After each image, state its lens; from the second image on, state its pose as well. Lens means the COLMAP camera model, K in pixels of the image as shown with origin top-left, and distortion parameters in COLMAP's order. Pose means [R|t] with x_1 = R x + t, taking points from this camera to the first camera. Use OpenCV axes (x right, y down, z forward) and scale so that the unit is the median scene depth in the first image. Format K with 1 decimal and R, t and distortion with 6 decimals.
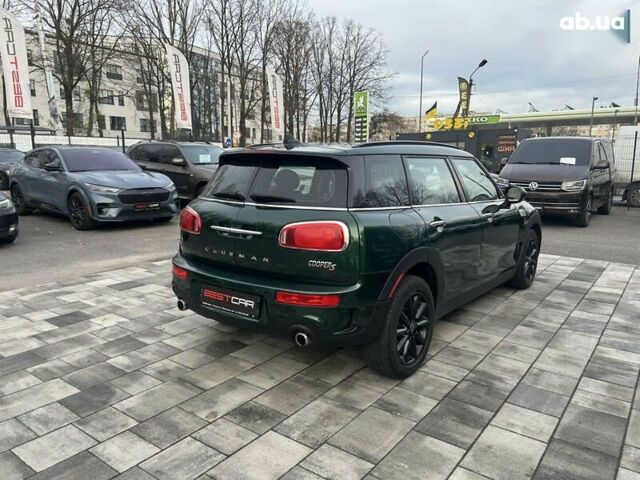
lens RADIAL K [[482.2, 0, 325.1], [0, 482.2, 244.2], [0, 0, 1]] dist [0.041762, -0.040408]
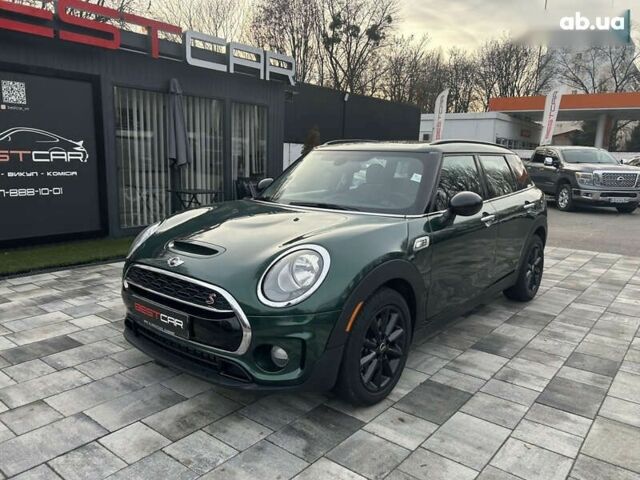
lens RADIAL K [[482.2, 0, 325.1], [0, 482.2, 244.2], [0, 0, 1]] dist [0.041762, -0.040408]
pose [[-0.998916, -0.037188, 0.027991, 0.149076], [-0.025020, 0.936111, 0.350812, -0.209656], [-0.039249, 0.349732, -0.936027, 1.202126]]
